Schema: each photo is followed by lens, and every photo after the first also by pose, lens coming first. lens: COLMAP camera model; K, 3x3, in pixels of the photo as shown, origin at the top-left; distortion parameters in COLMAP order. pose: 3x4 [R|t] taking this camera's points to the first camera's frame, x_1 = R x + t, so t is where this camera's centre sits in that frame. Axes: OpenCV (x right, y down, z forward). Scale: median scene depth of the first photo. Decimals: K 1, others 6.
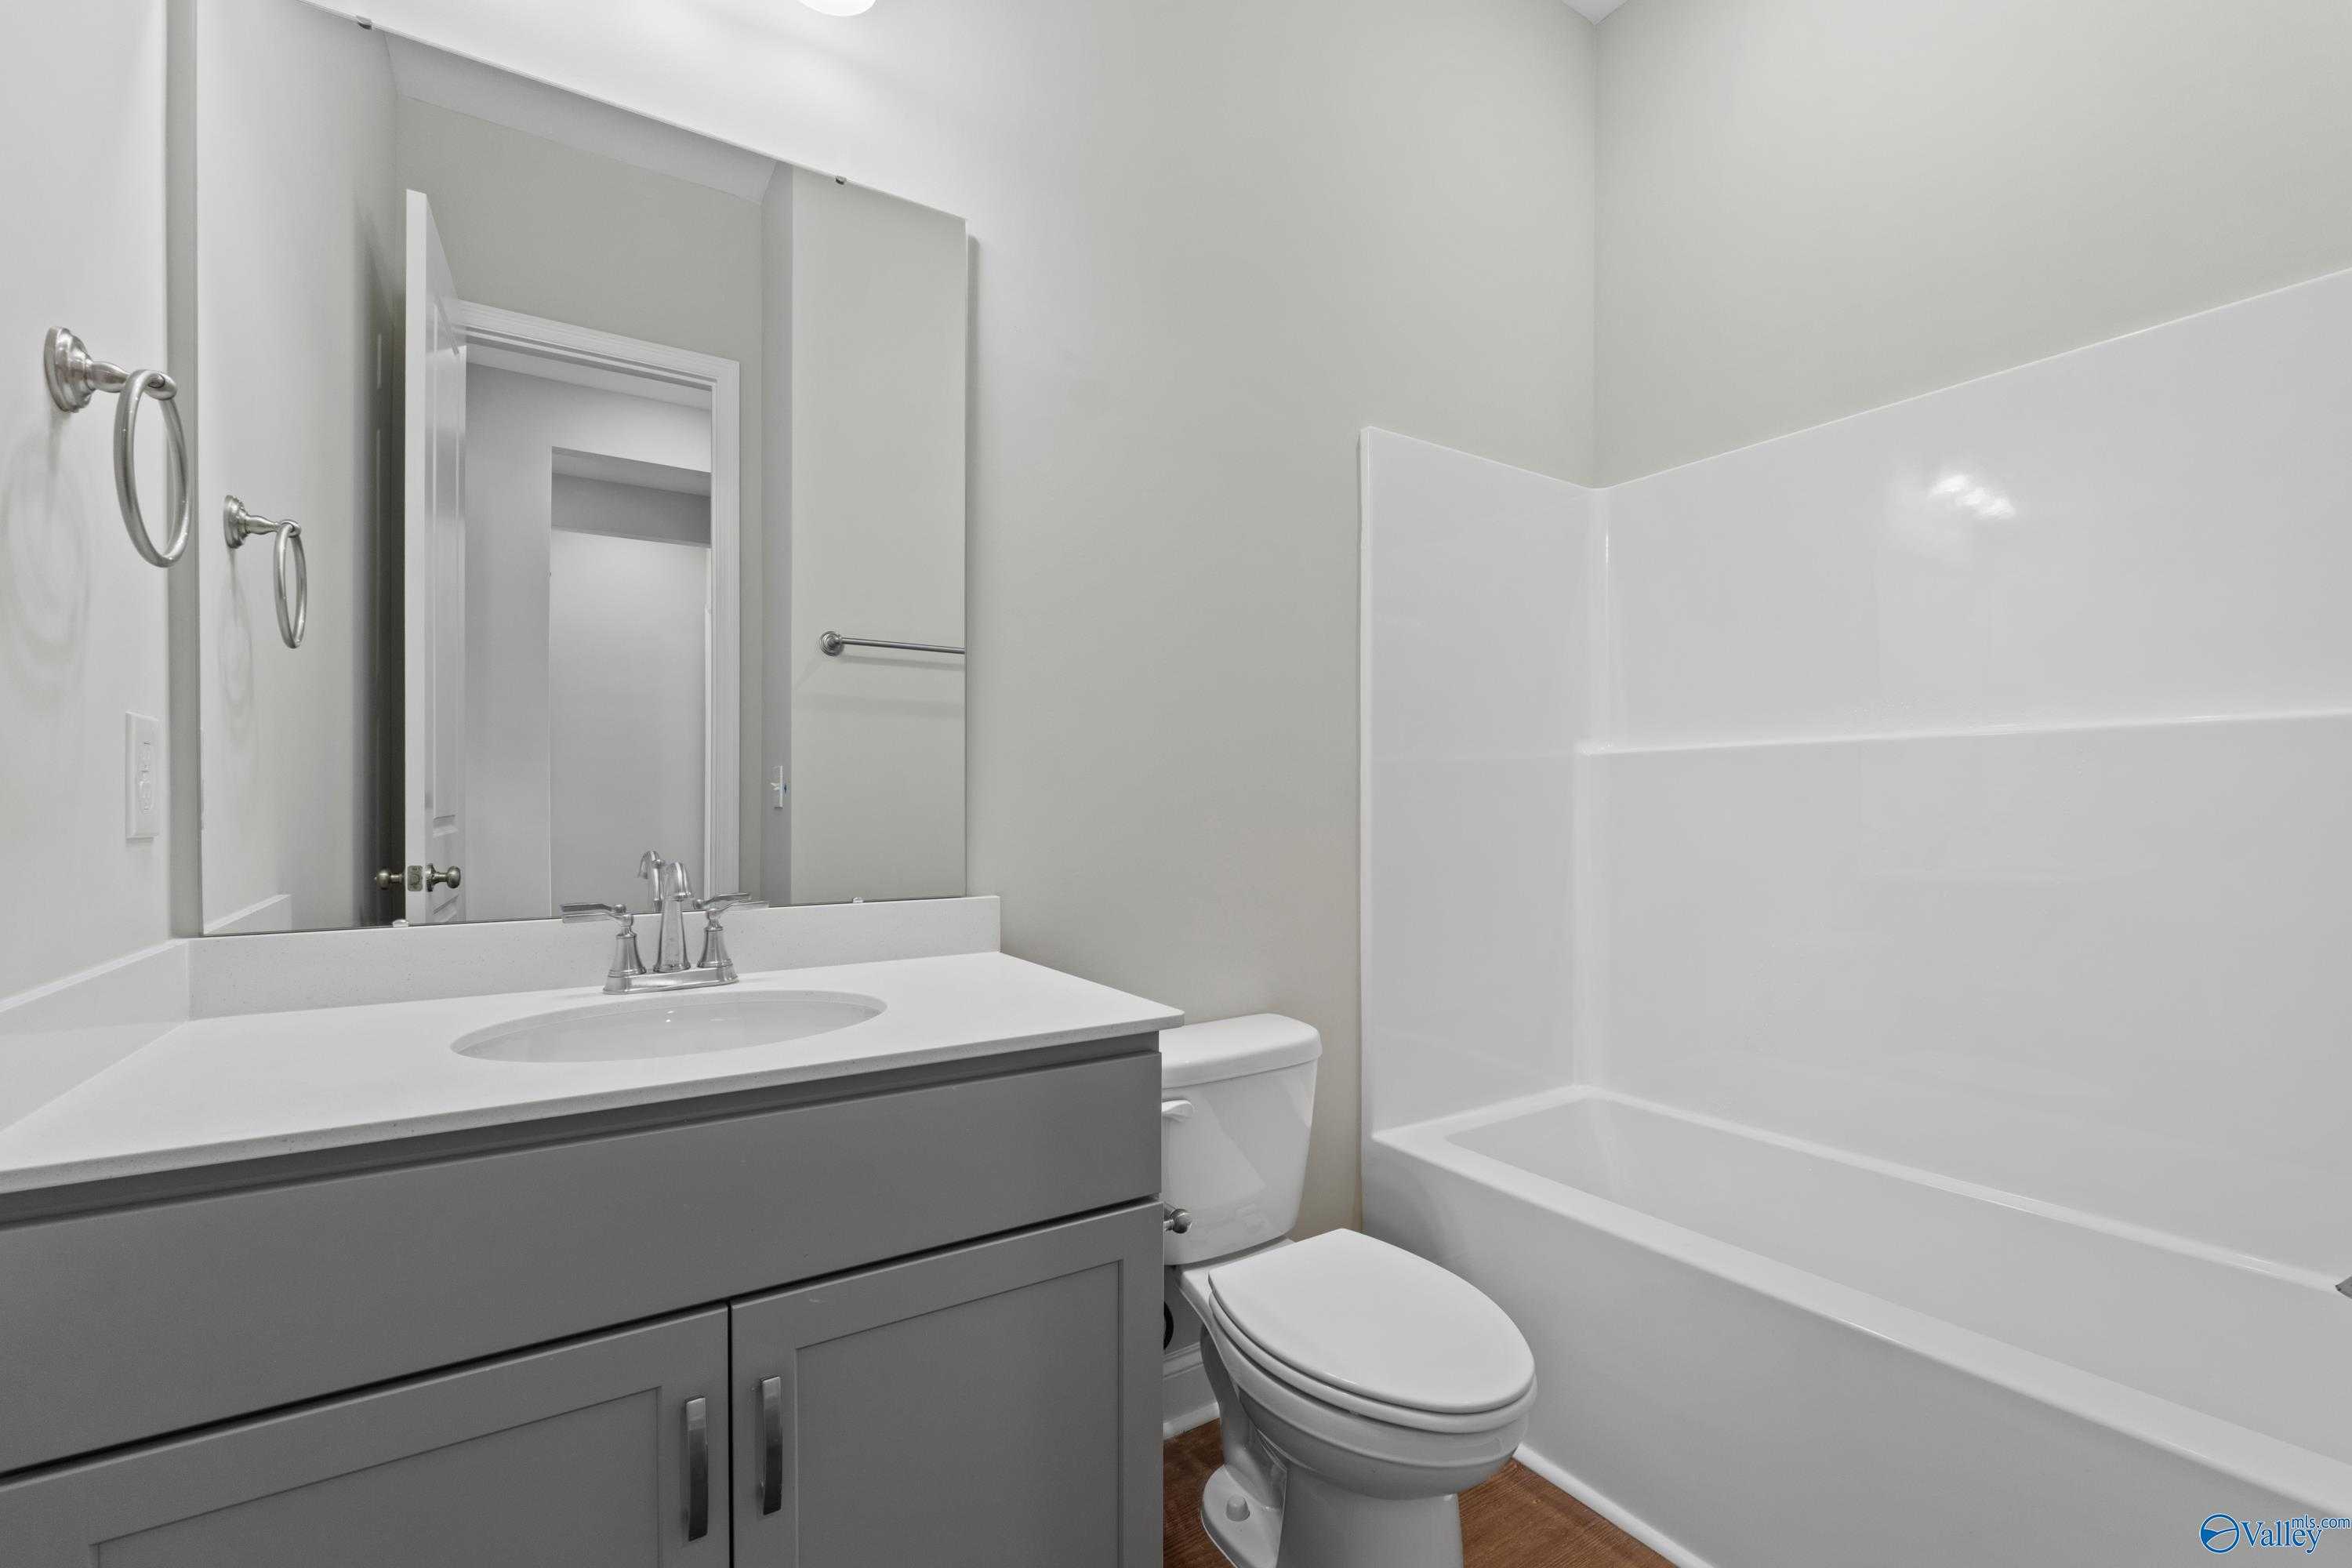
lens RADIAL K [[992.4, 0, 1174.8], [0, 992.4, 793.1], [0, 0, 1]] dist [-0.000438, -0.000345]
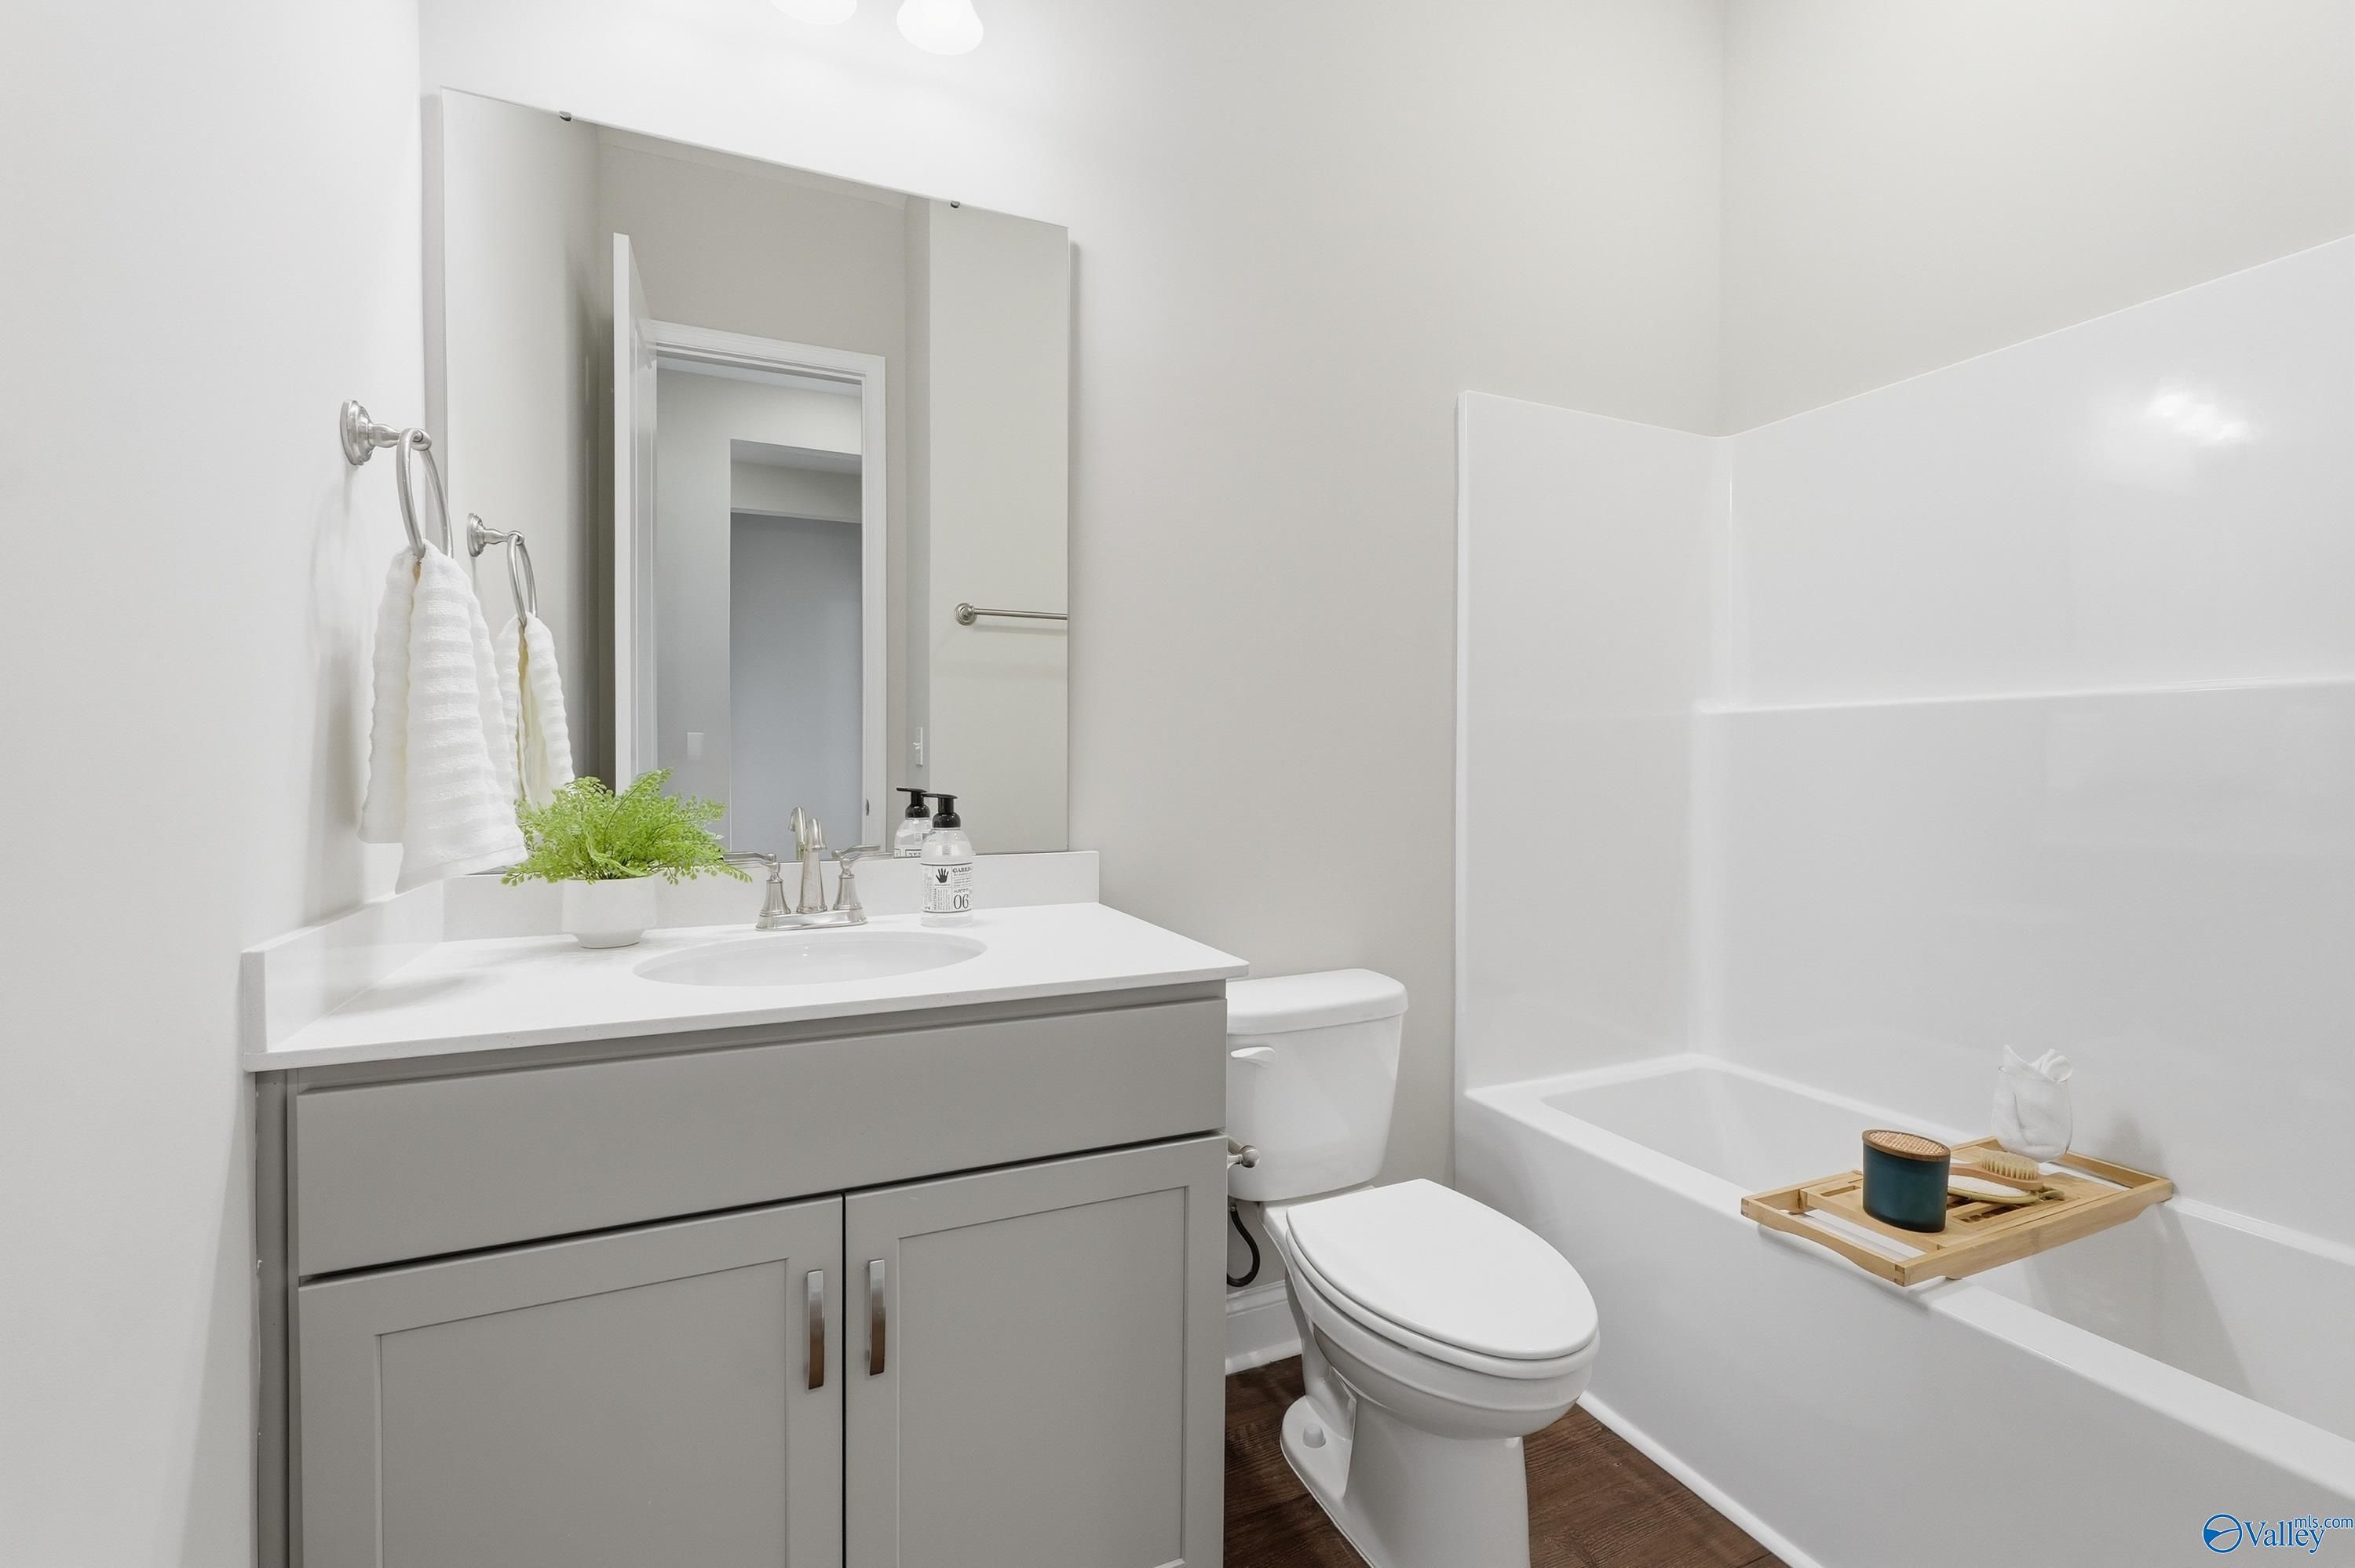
lens RADIAL K [[993.5, 0, 1161.8], [0, 993.5, 750.0], [0, 0, 1]] dist [0.009293, 0.000118]
pose [[0.986995, 0.000185, -0.160750, 0.073738], [0.000666, 0.999986, 0.005245, -0.014189], [0.160749, -0.005284, 0.986981, -0.069498]]
